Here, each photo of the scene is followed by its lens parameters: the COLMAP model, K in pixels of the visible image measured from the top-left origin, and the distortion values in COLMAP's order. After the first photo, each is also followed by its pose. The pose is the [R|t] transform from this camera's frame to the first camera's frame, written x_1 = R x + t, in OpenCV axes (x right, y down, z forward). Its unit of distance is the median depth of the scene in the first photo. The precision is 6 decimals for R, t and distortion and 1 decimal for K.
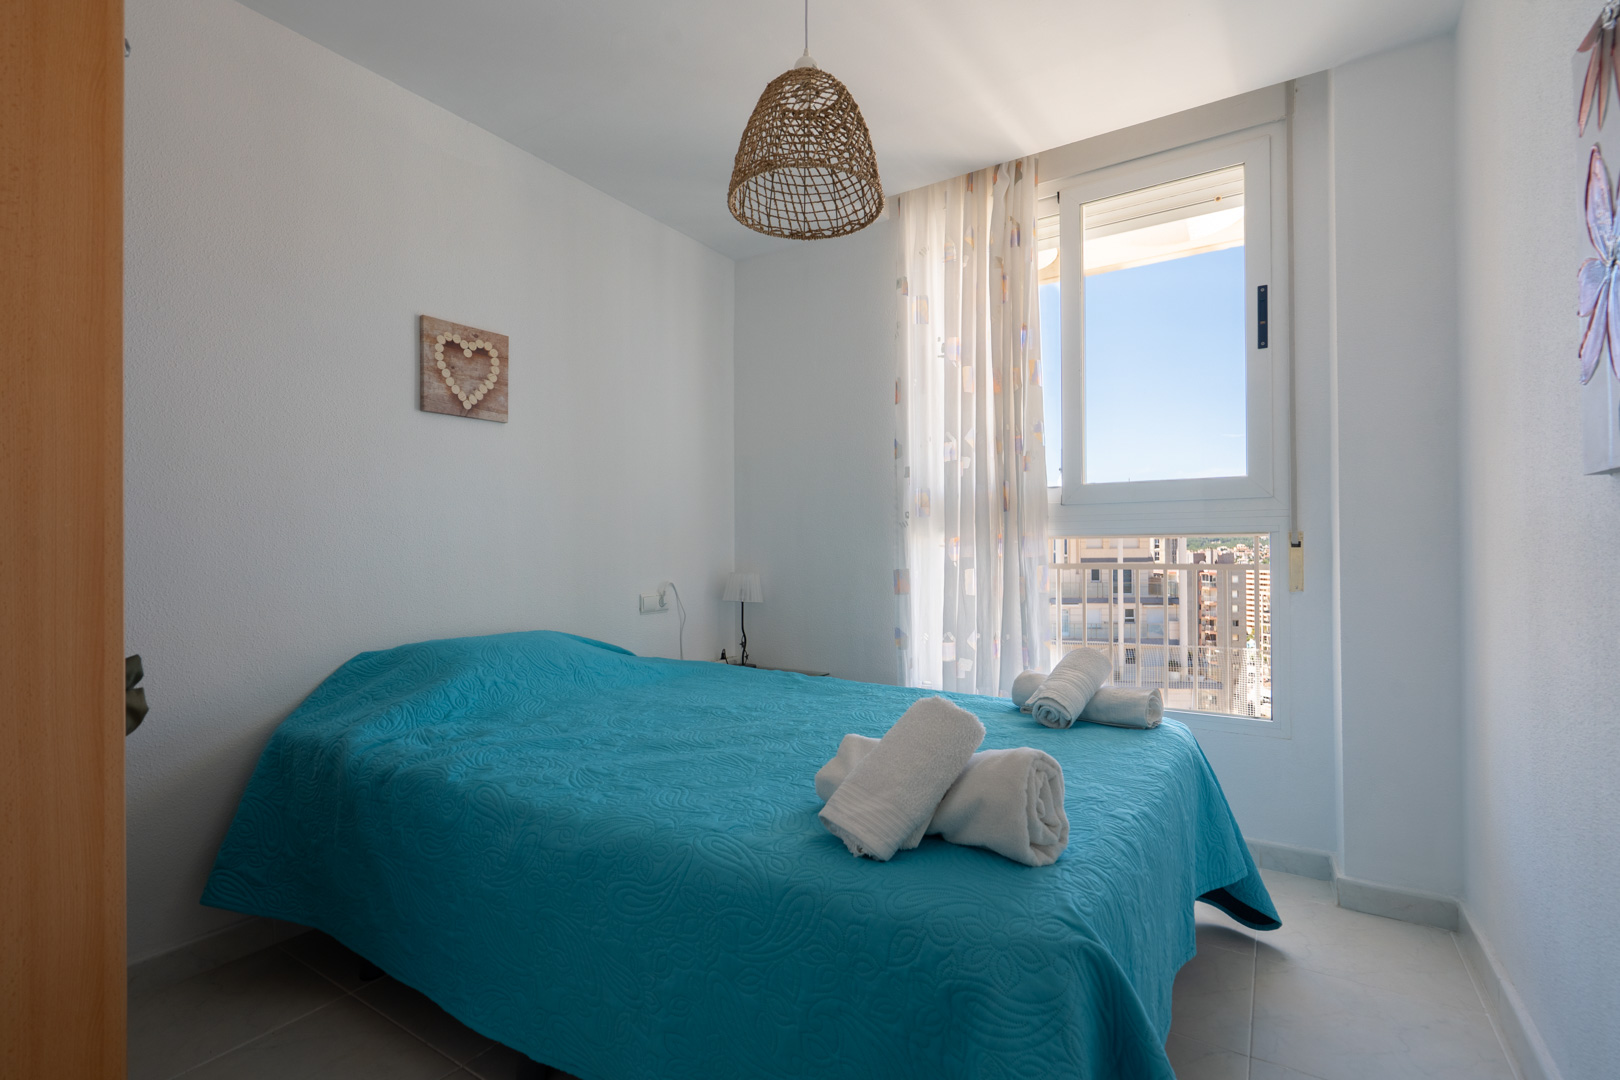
lens RADIAL K [[754.1, 0, 800.9], [0, 754.1, 549.5], [0, 0, 1]] dist [-0.005490, 0.002921]
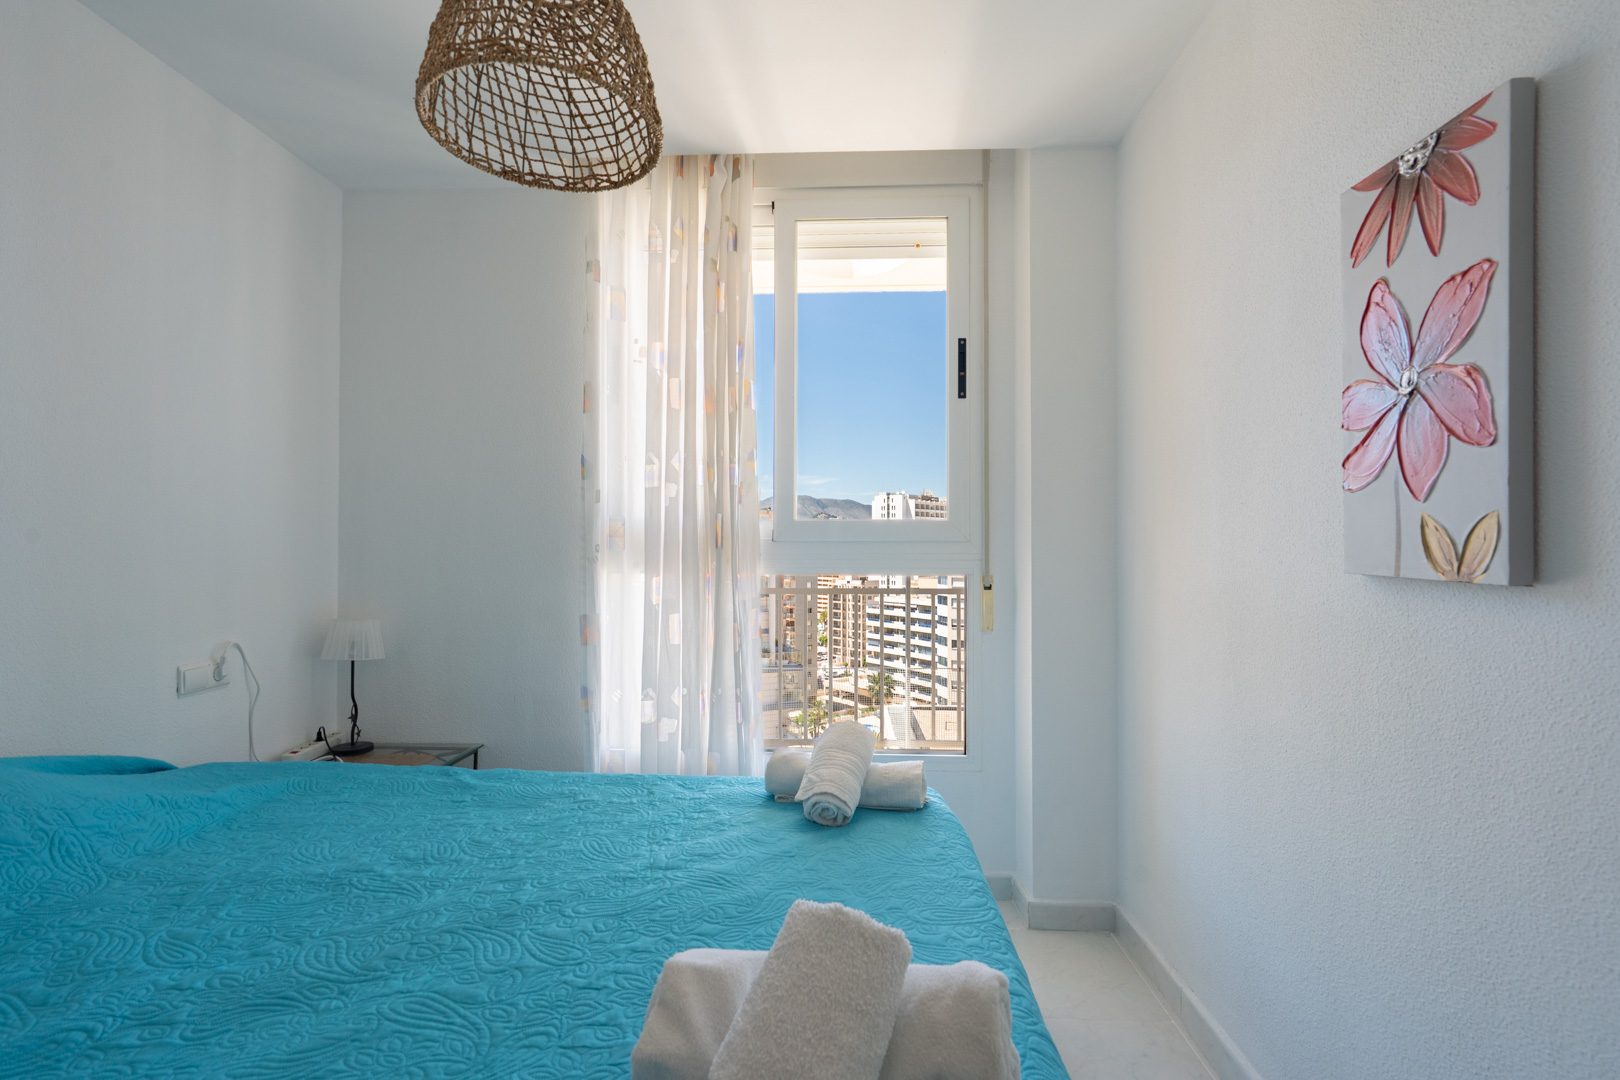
lens RADIAL K [[754.1, 0, 816.2], [0, 754.1, 541.4], [0, 0, 1]] dist [-0.005490, 0.002921]
pose [[0.861548, 0.010695, 0.507563, -0.080284], [-0.008462, 0.999942, -0.006706, -0.055855], [-0.507606, 0.001483, 0.861588, 0.188212]]
